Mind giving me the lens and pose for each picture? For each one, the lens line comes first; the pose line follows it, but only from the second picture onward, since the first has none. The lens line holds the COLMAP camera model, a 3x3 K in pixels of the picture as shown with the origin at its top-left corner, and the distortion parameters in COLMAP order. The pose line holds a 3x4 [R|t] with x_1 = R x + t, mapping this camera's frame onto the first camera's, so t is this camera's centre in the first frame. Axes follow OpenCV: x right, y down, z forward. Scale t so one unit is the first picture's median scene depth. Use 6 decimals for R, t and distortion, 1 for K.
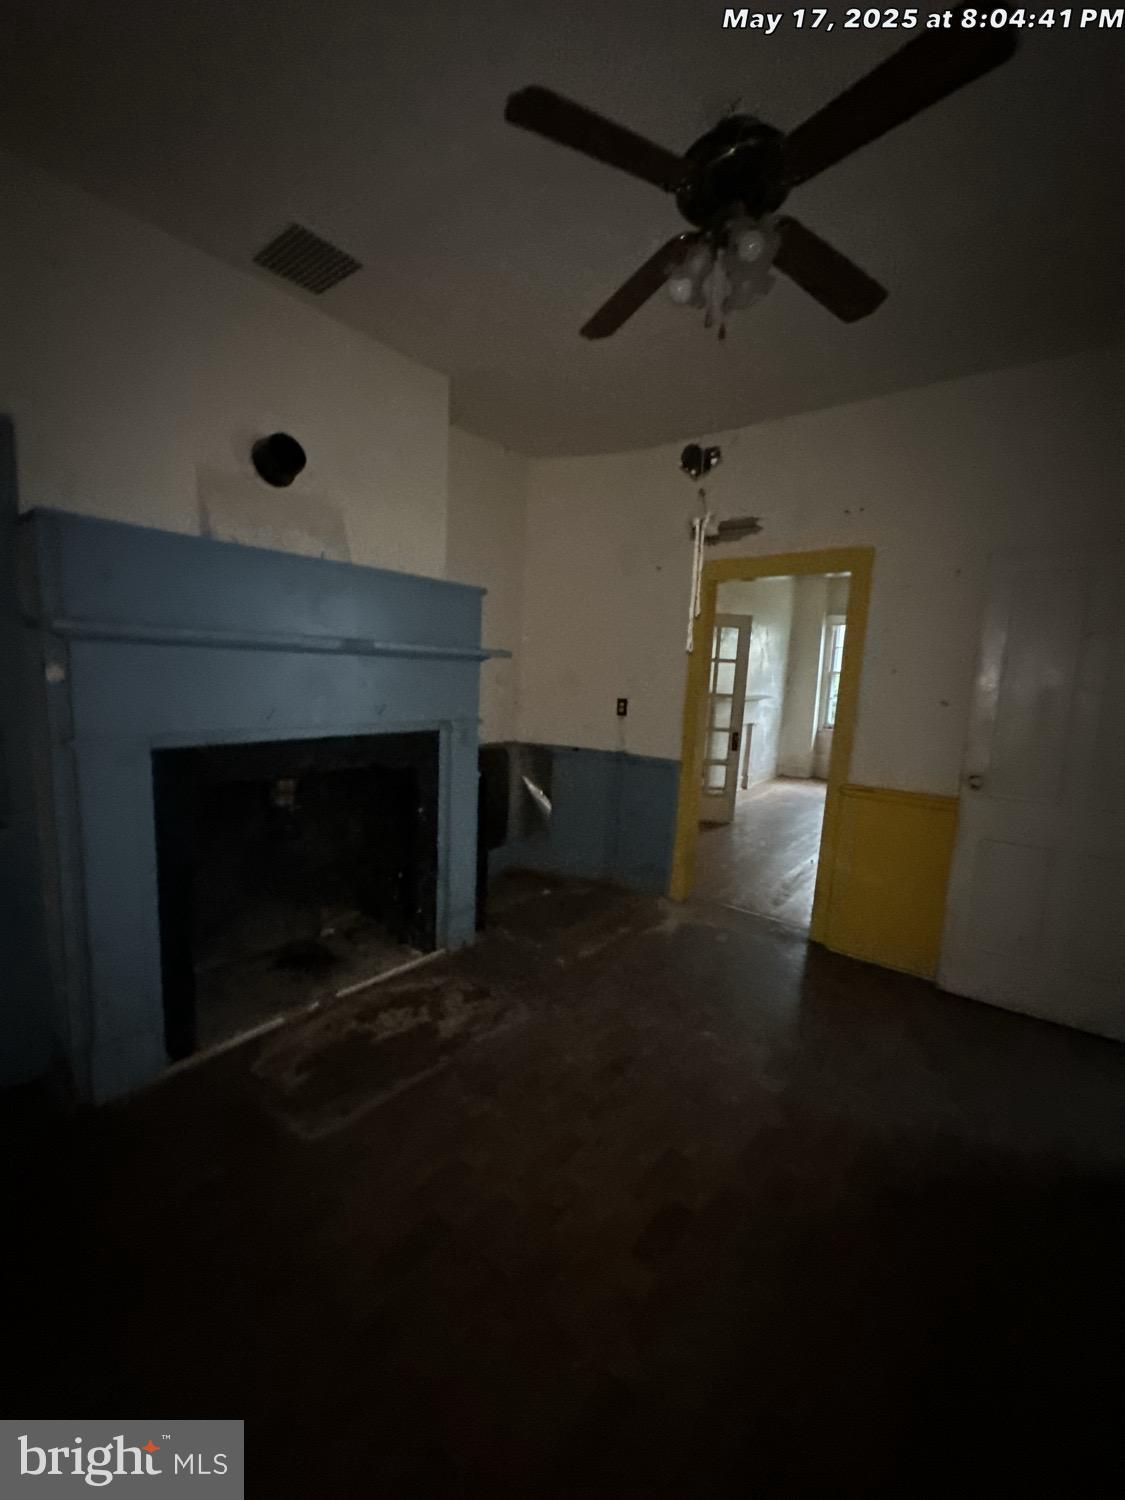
lens RADIAL K [[597.3, 0, 562.6], [0, 597.3, 751.4], [0, 0, 1]] dist [-0.000547, -0.000105]
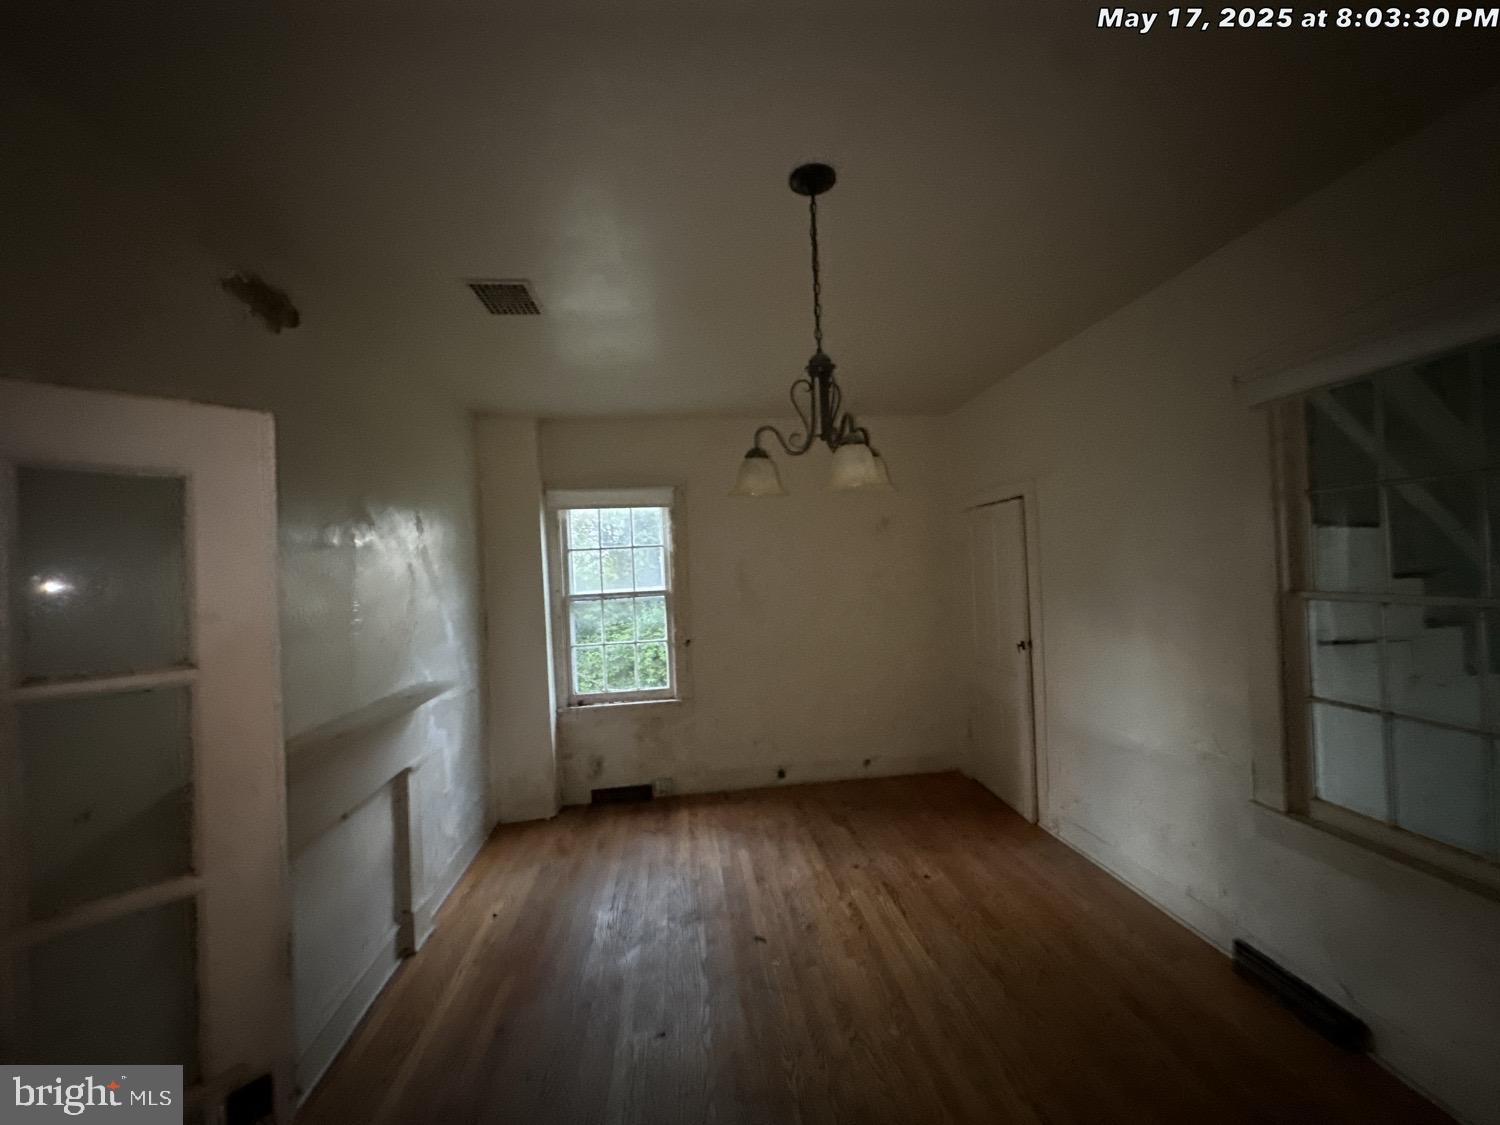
lens RADIAL K [[597.3, 0, 751.1], [0, 597.3, 562.0], [0, 0, 1]] dist [-0.000547, -0.000105]
pose [[0.698364, -0.065006, 0.712784, 0.189896], [0.168328, 0.982852, -0.075286, -0.095935], [-0.695667, 0.172558, 0.697331, 0.514398]]
